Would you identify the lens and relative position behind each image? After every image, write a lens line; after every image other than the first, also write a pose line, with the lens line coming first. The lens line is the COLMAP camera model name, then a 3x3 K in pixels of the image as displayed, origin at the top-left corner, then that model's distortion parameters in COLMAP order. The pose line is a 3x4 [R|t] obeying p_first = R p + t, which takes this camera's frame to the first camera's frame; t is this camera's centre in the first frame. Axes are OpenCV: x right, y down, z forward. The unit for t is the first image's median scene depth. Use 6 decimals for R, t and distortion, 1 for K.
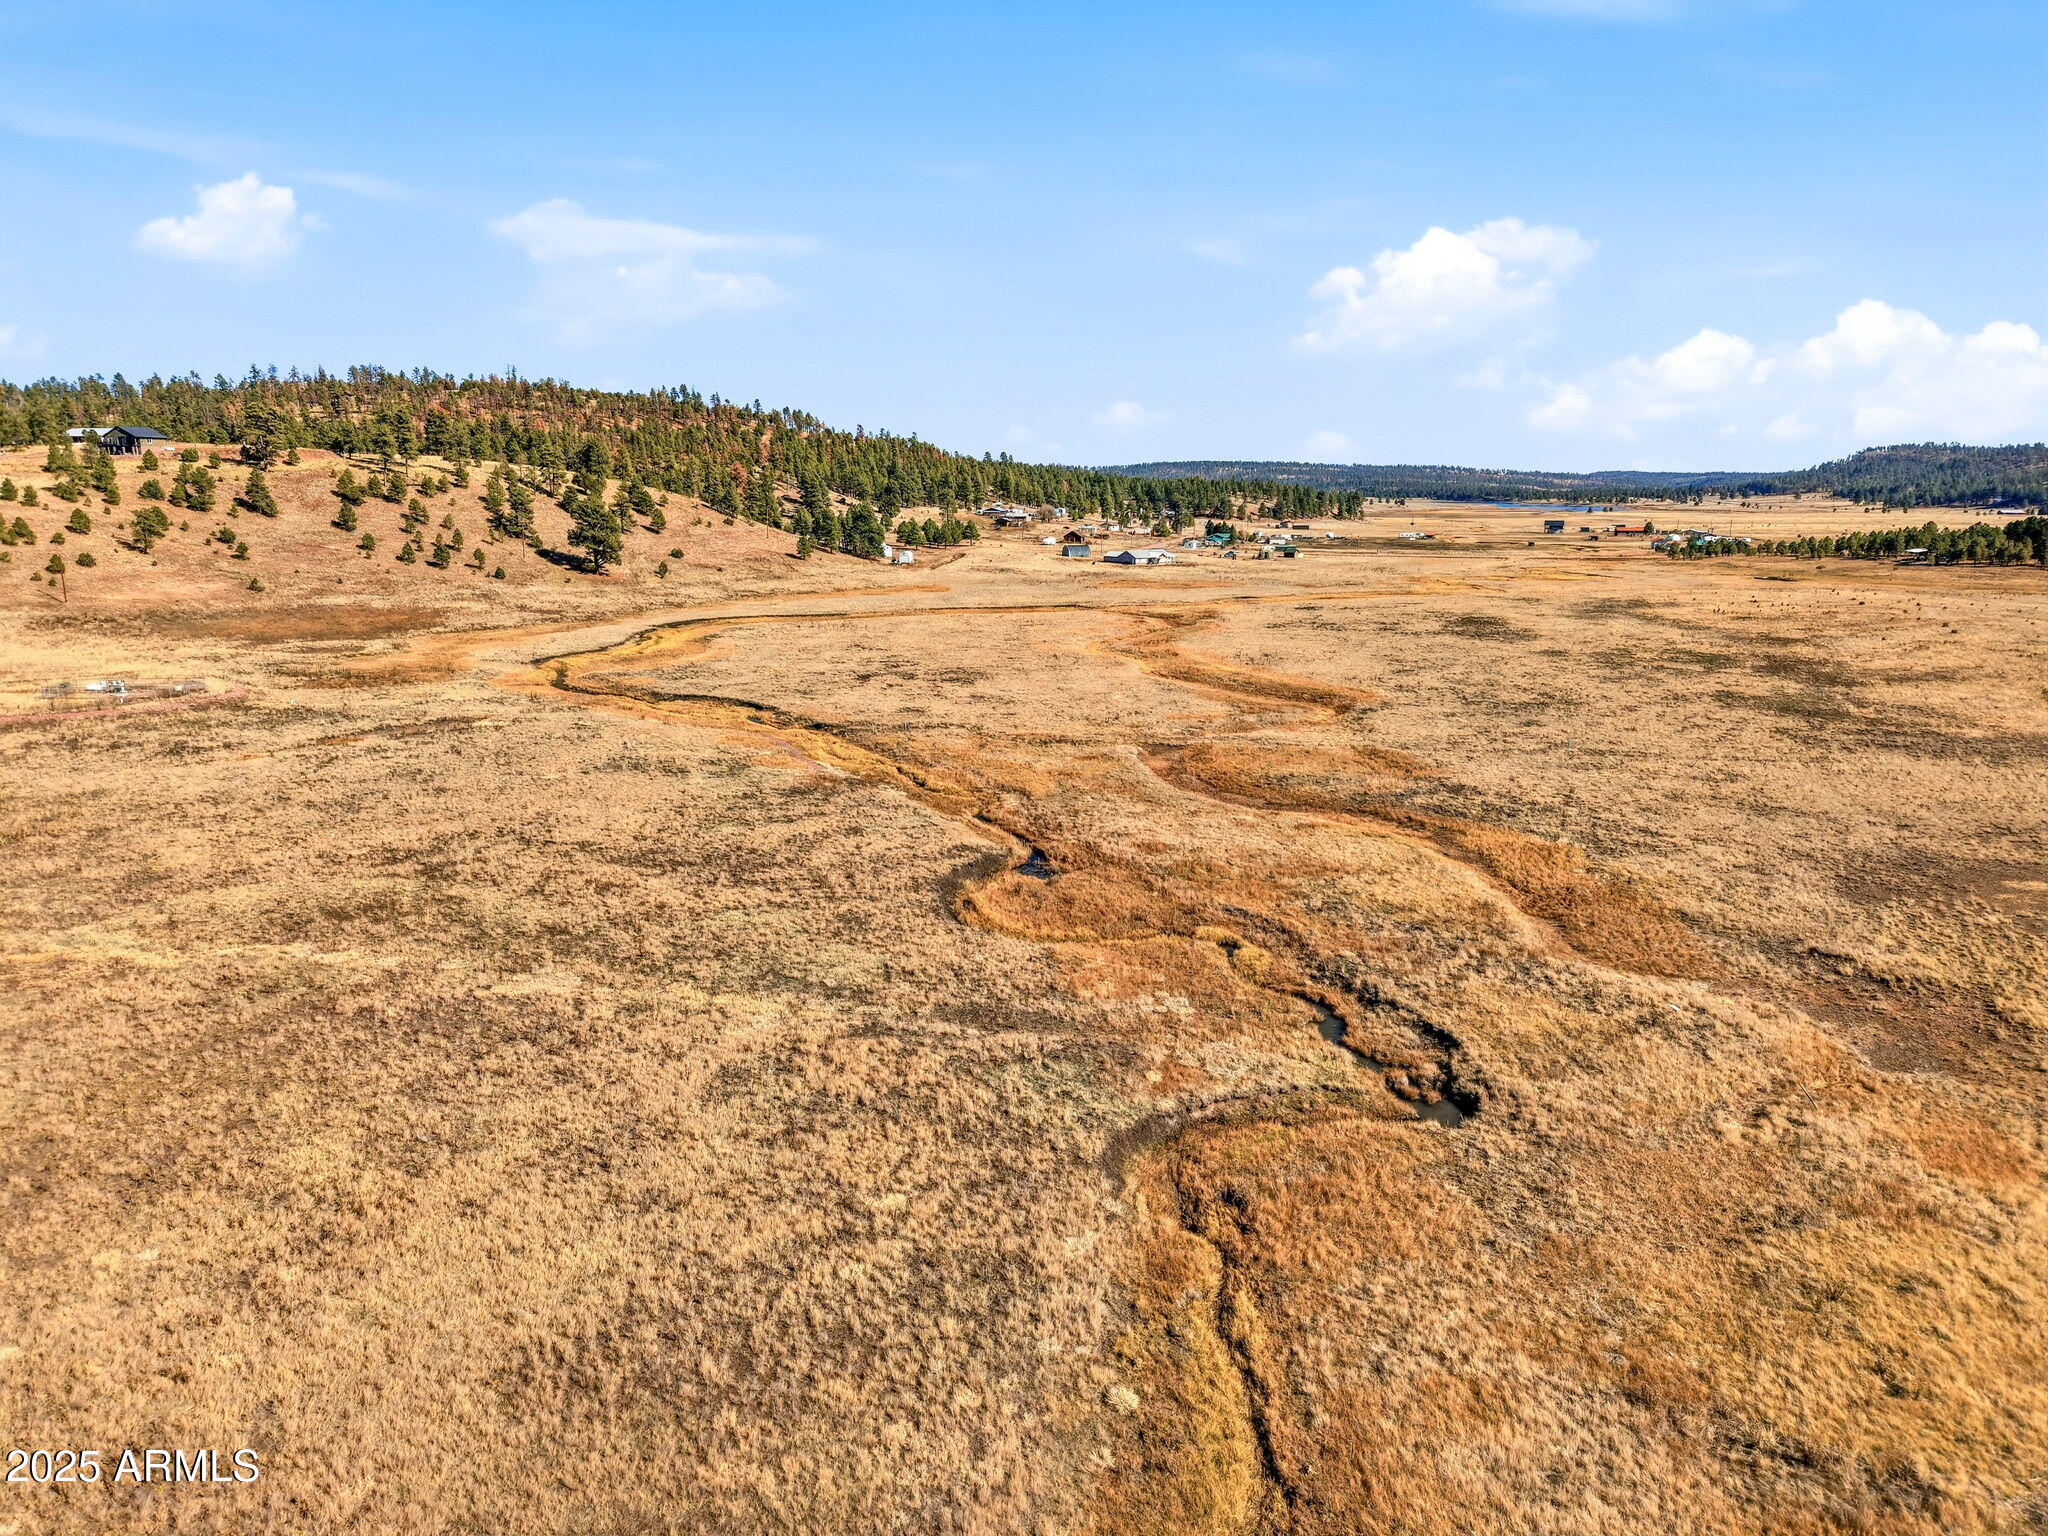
lens RADIAL K [[1465.0, 0, 1024.0], [0, 1465.0, 768.0], [0, 0, 1]] dist [0.007835, -0.012901]
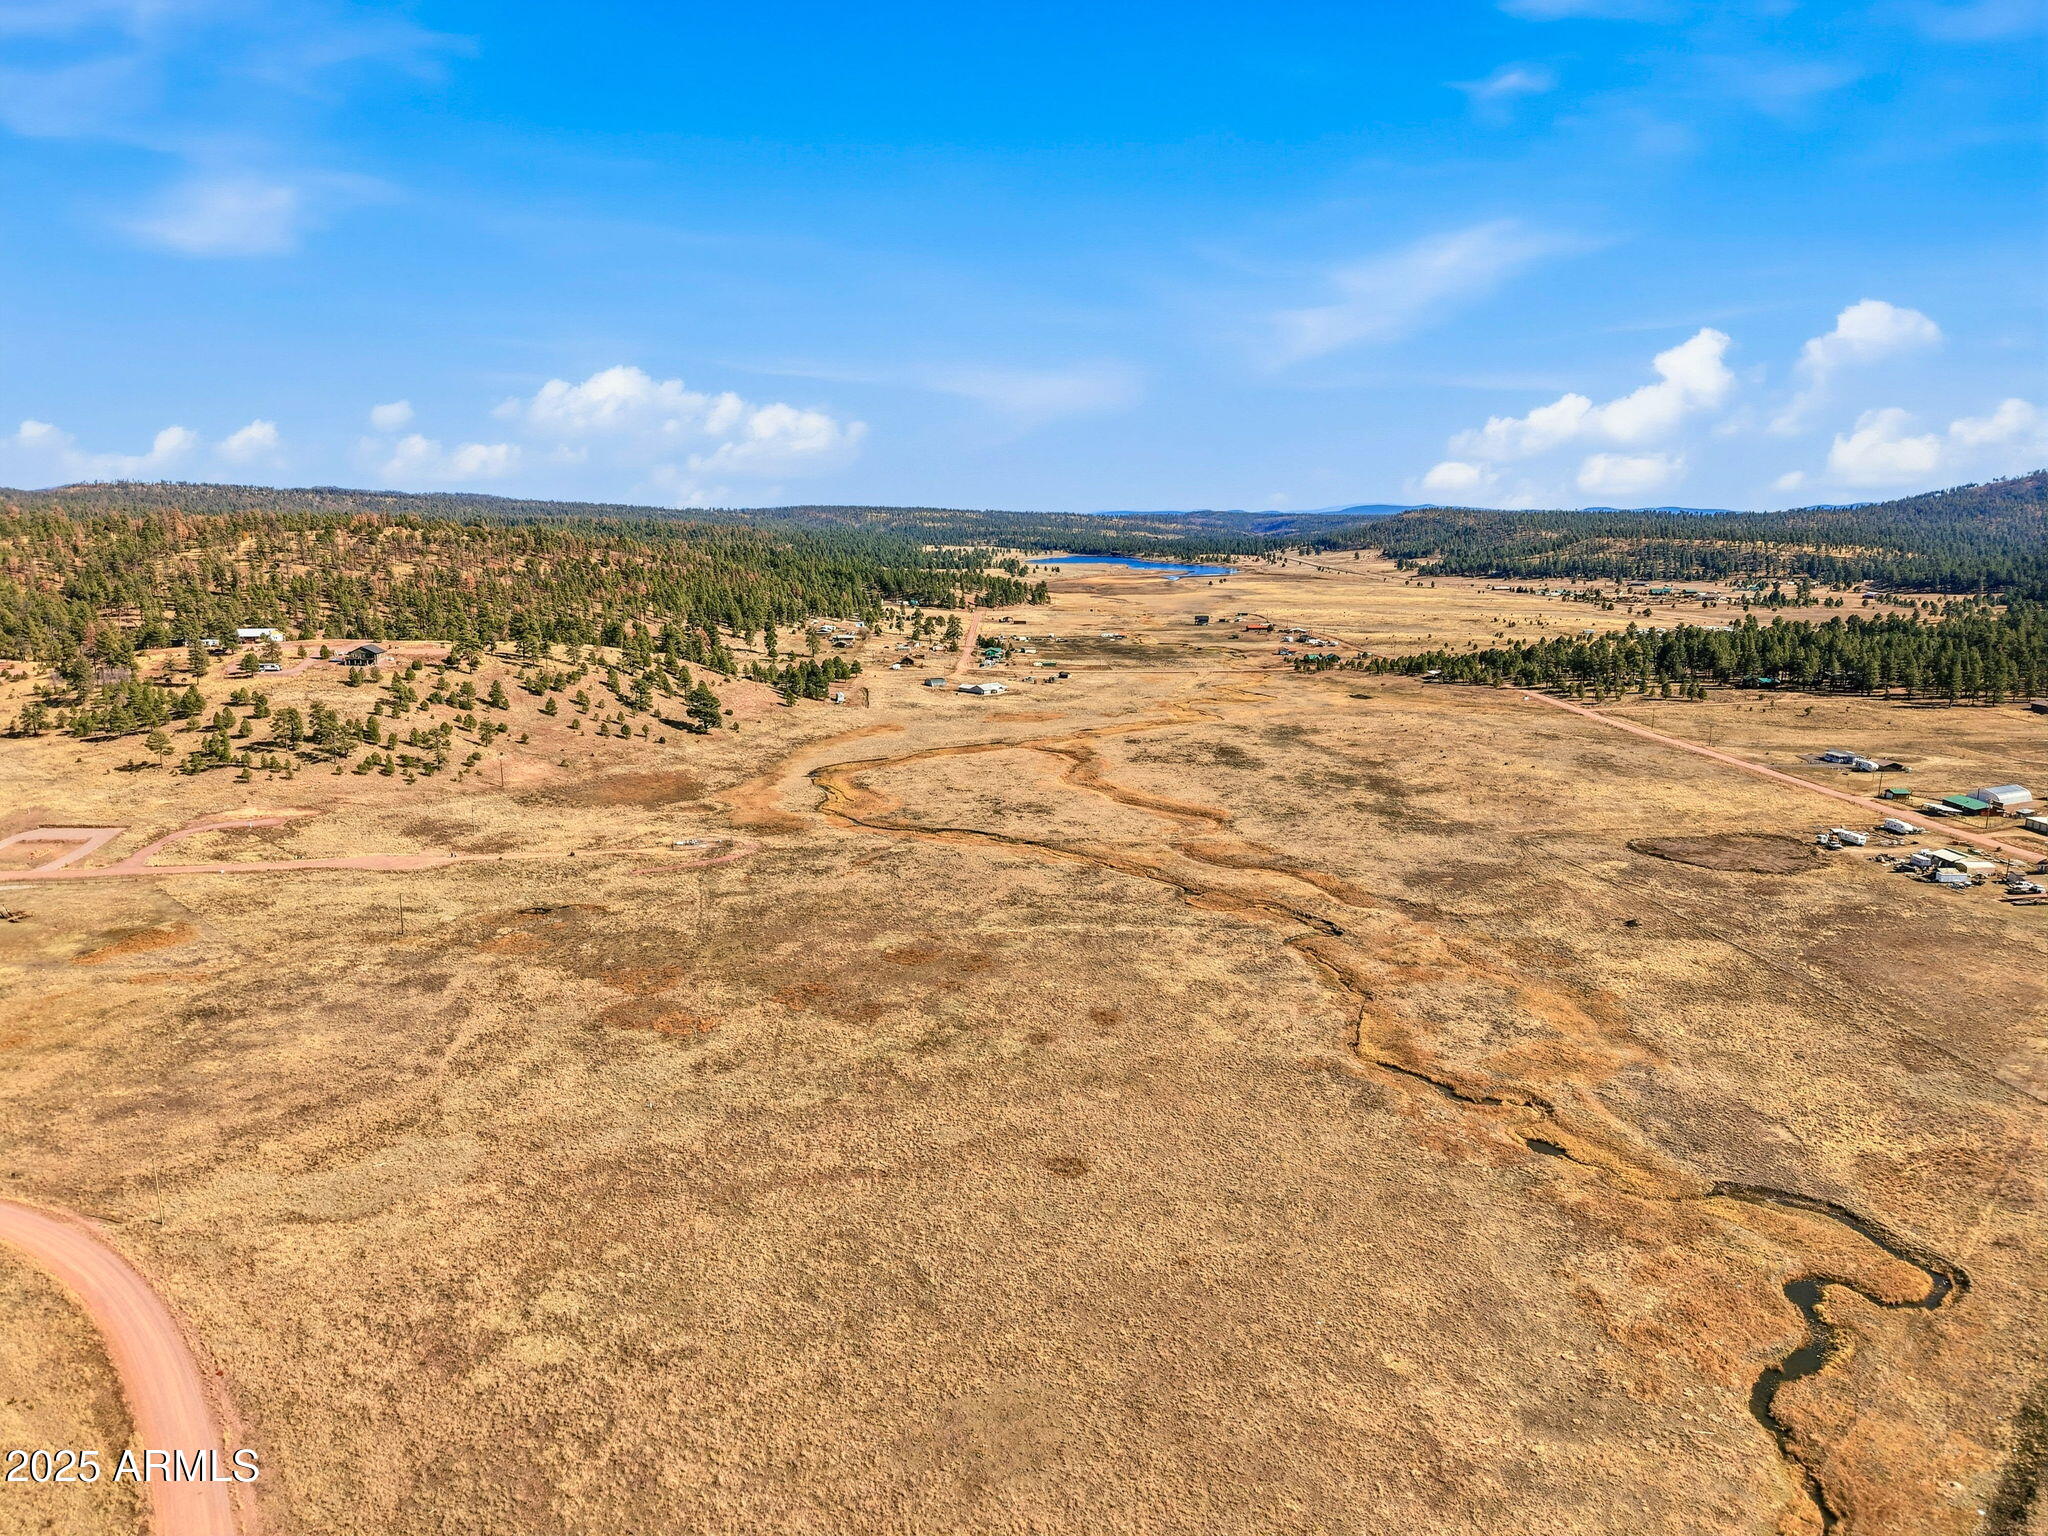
lens RADIAL K [[1465.0, 0, 1024.0], [0, 1465.0, 768.0], [0, 0, 1]] dist [0.007835, -0.012901]
pose [[0.965739, -0.051129, 0.254428, -0.636144], [0.053910, 0.998538, -0.003963, -0.119826], [-0.253853, 0.017543, 0.967084, -1.147909]]
